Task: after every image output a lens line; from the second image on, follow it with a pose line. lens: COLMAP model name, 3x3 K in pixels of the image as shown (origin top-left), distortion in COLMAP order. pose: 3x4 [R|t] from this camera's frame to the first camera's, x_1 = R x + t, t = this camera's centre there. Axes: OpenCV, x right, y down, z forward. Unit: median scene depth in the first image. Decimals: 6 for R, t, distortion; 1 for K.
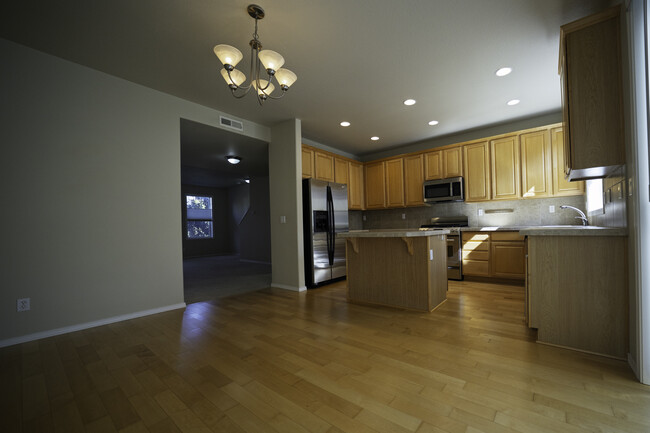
lens RADIAL K [[260.4, 0, 325.0], [0, 260.4, 229.7], [0, 0, 1]] dist [-0.000523, -0.000082]
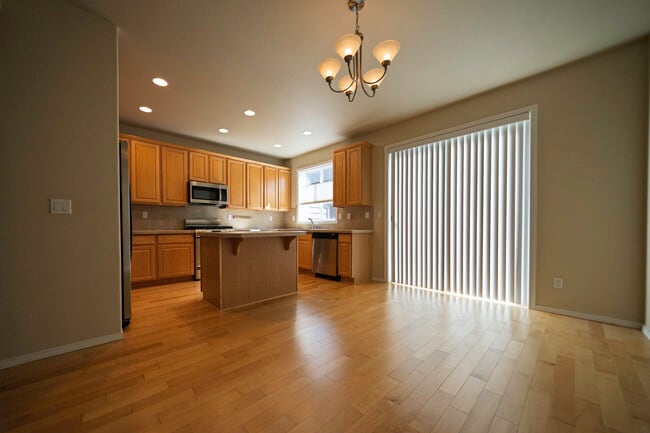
lens RADIAL K [[260.4, 0, 325.0], [0, 260.4, 229.7], [0, 0, 1]] dist [-0.000523, -0.000082]
pose [[0.111093, 0.014292, 0.993707, -0.544852], [-0.002351, 0.999898, -0.014118, 0.005792], [-0.993807, -0.000768, 0.111115, 0.435716]]
